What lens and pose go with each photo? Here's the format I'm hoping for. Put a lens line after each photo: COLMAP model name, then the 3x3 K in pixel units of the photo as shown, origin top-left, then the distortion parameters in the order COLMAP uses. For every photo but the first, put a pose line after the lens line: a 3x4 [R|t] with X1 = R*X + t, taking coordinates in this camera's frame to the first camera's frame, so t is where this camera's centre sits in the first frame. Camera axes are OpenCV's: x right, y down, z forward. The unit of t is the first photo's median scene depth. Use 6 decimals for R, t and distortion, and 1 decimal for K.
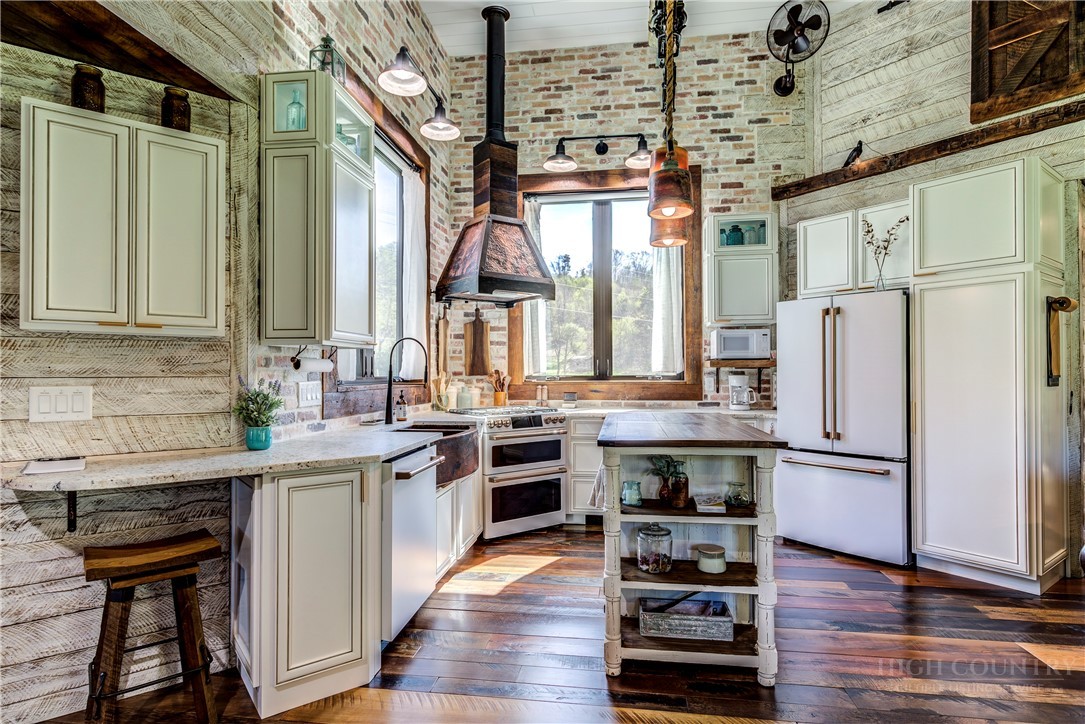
lens RADIAL K [[565.2, 0, 542.5], [0, 565.2, 362.0], [0, 0, 1]] dist [0.004323, 0.001518]
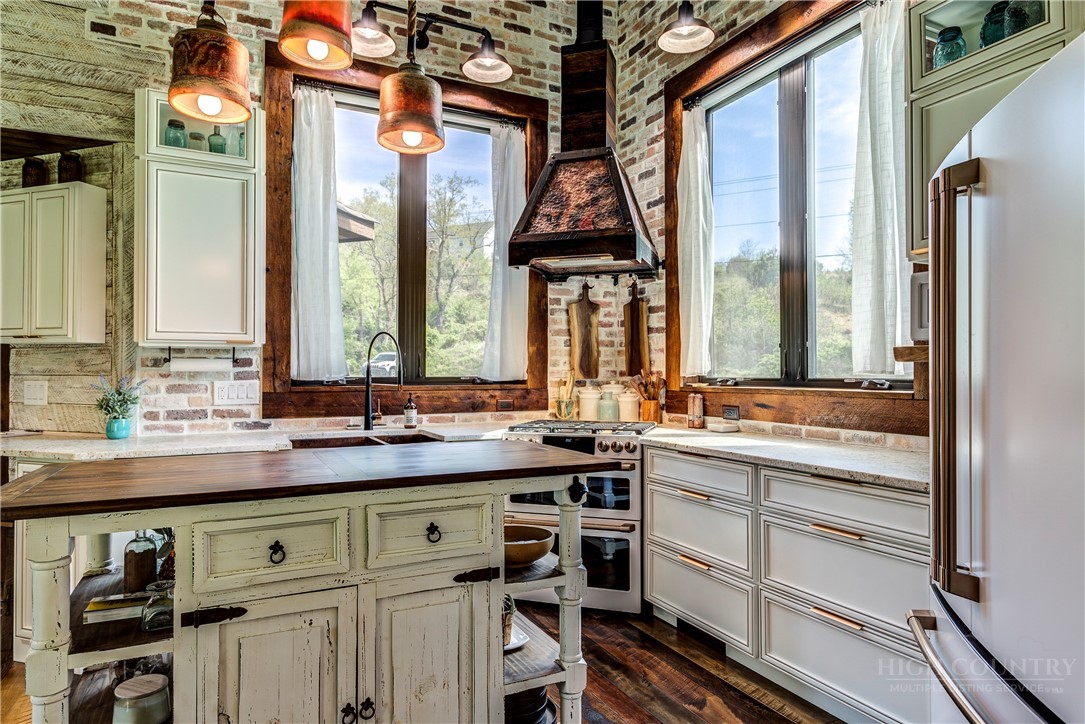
lens RADIAL K [[635.5, 0, 542.5], [0, 635.5, 362.0], [0, 0, 1]] dist [-0.001983, -0.000550]
pose [[0.570902, -0.009828, -0.820959, 0.501341], [0.013678, 0.999903, -0.002458, 0.006318], [0.820904, -0.009825, 0.570981, 0.462125]]
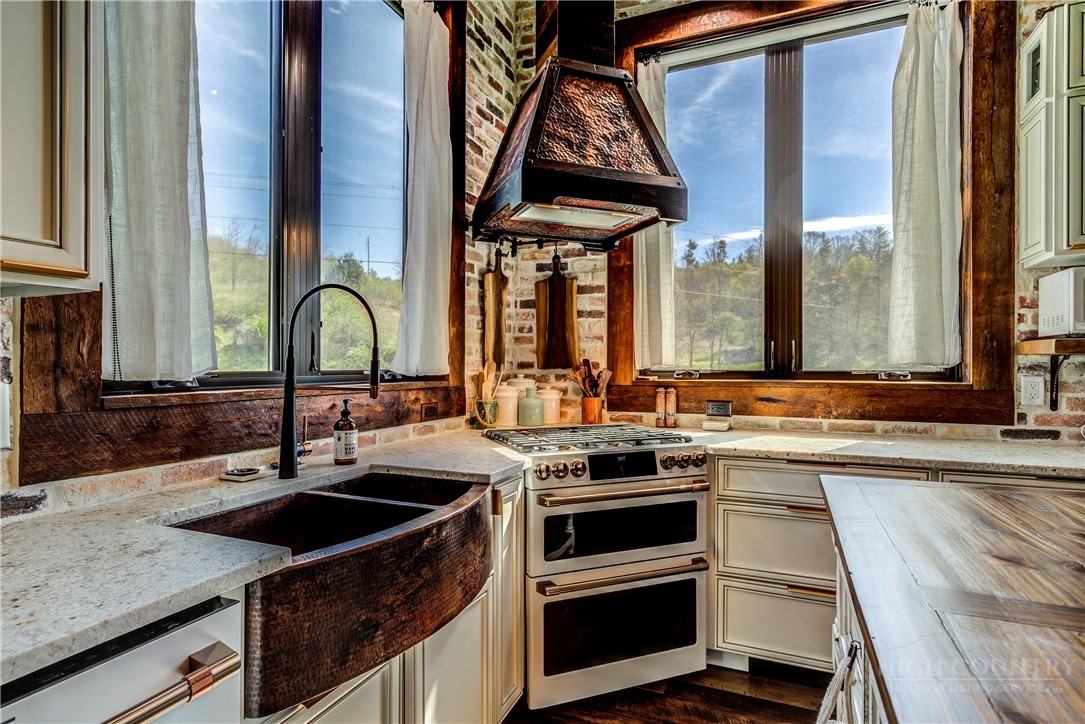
lens RADIAL K [[565.2, 0, 542.5], [0, 565.2, 362.0], [0, 0, 1]] dist [0.004323, 0.001518]
pose [[0.965306, 0.004522, -0.261080, 0.027694], [-0.000568, 0.999884, 0.015217, 0.008233], [0.261119, -0.014541, 0.965197, 0.439436]]
